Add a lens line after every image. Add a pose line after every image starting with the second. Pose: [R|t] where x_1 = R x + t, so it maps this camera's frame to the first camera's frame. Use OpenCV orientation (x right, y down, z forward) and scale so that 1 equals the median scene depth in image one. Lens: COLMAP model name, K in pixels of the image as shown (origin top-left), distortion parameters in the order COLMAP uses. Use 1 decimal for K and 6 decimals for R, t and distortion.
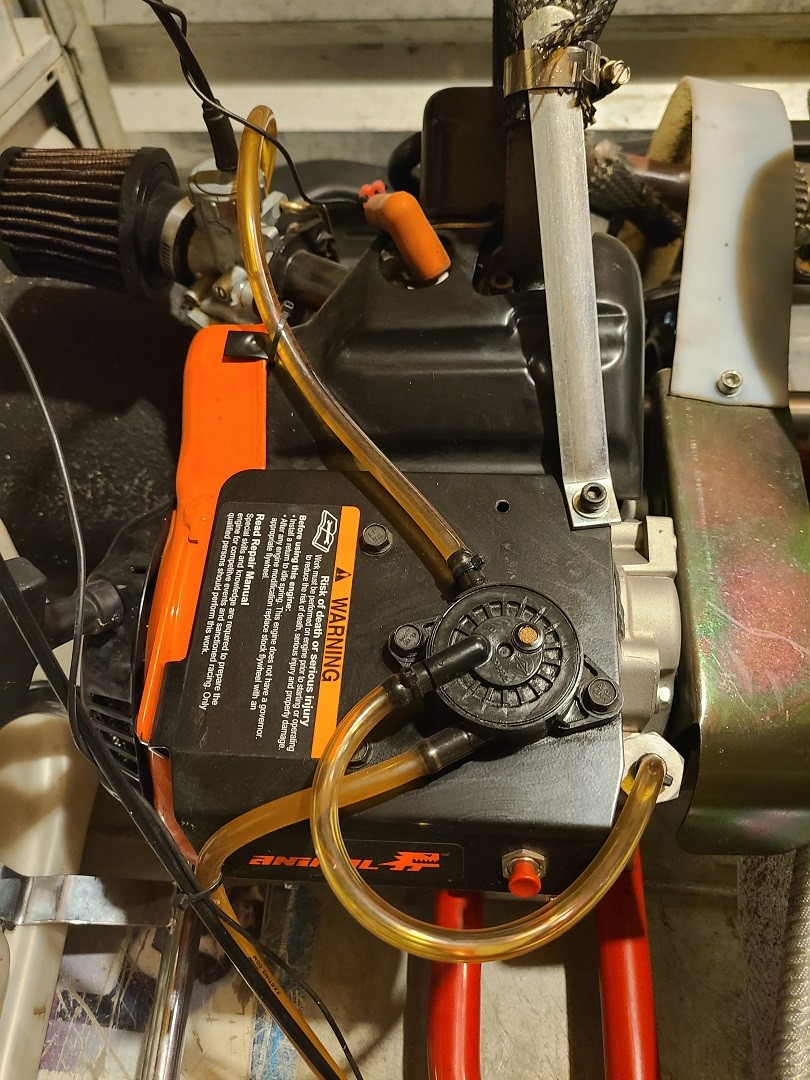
lens RADIAL K [[835.3, 0, 405.0], [0, 835.3, 540.0], [0, 0, 1]] dist [0.016129, 0.003520]
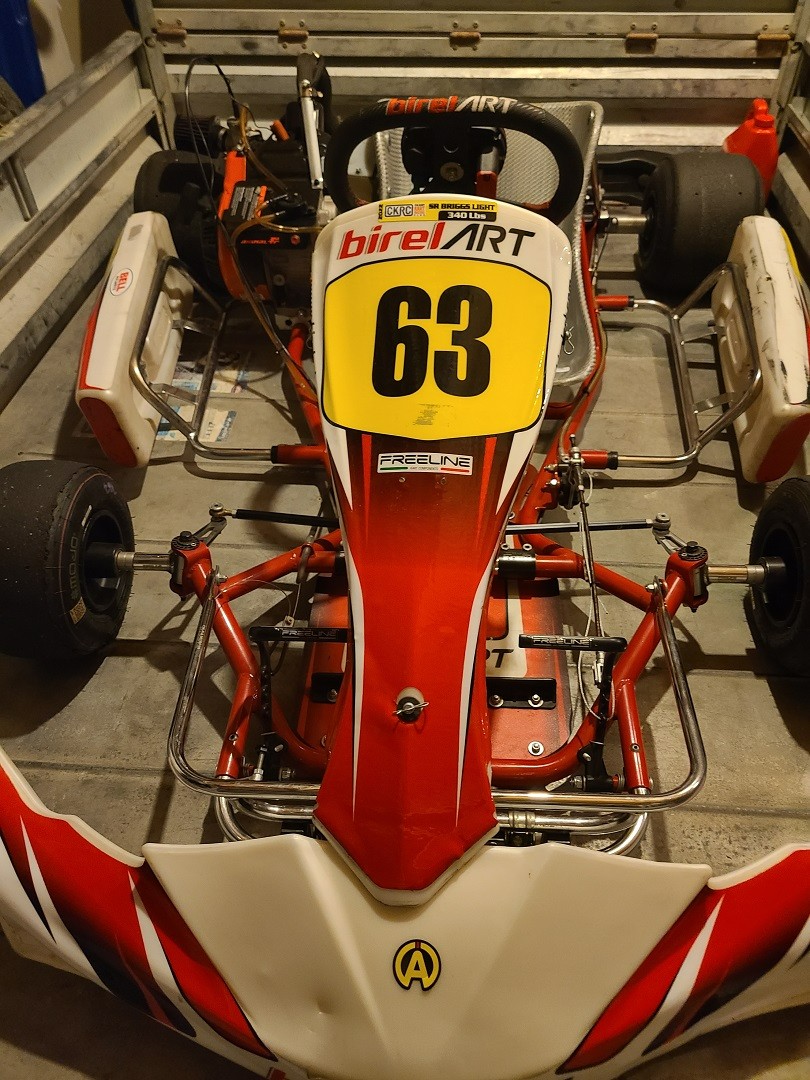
lens RADIAL K [[835.3, 0, 405.0], [0, 835.3, 540.0], [0, 0, 1]] dist [0.016129, 0.003520]
pose [[0.999181, 0.009703, 0.039294, 0.518618], [-0.006013, 0.995650, -0.092980, 2.215072], [-0.040025, 0.092668, 0.994892, -3.253607]]
